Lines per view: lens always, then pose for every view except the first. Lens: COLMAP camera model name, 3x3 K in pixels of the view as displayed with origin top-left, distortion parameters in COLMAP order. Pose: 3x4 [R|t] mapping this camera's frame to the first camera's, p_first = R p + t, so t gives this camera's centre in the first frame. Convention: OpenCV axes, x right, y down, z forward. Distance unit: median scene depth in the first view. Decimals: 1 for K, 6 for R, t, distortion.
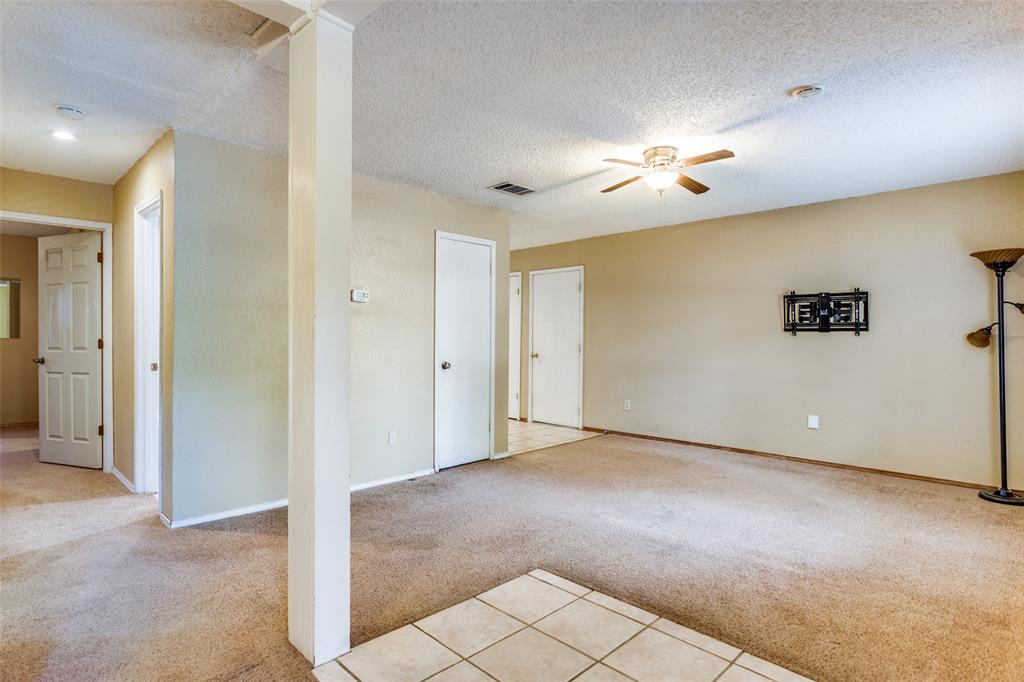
lens RADIAL K [[548.3, 0, 512.0], [0, 548.3, 341.0], [0, 0, 1]] dist [-0.001244, -0.000252]
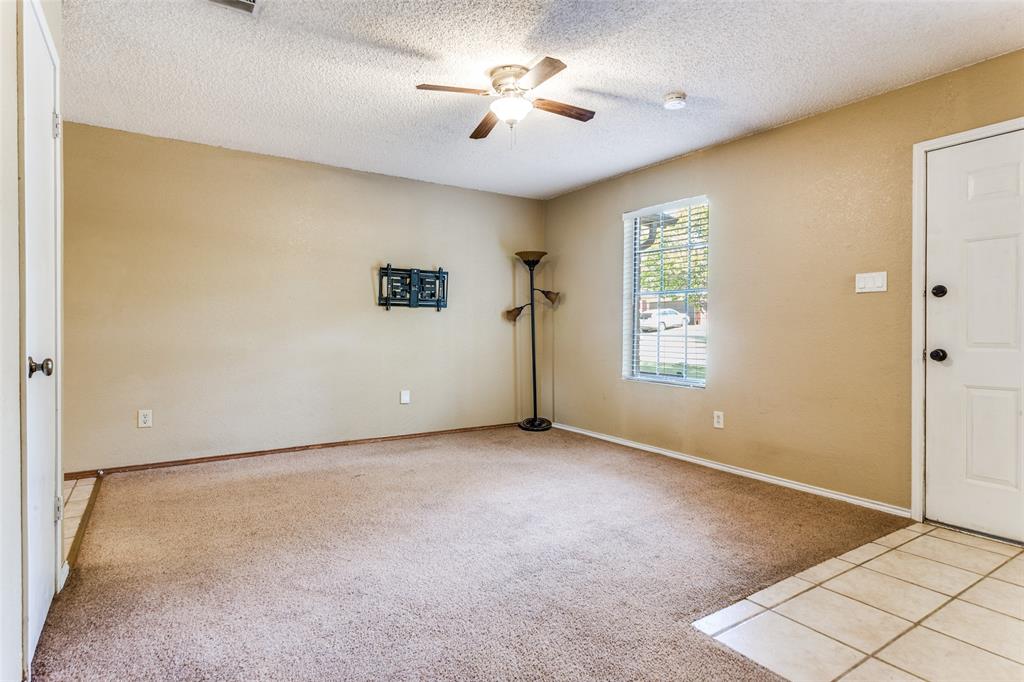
lens RADIAL K [[541.0, 0, 509.7], [0, 541.0, 330.8], [0, 0, 1]] dist [0.002172, 0.000682]
pose [[0.206498, -0.006653, 0.978424, -0.390168], [0.003590, 0.999975, 0.006042, 0.022172], [-0.978440, 0.002265, 0.206517, 0.630845]]
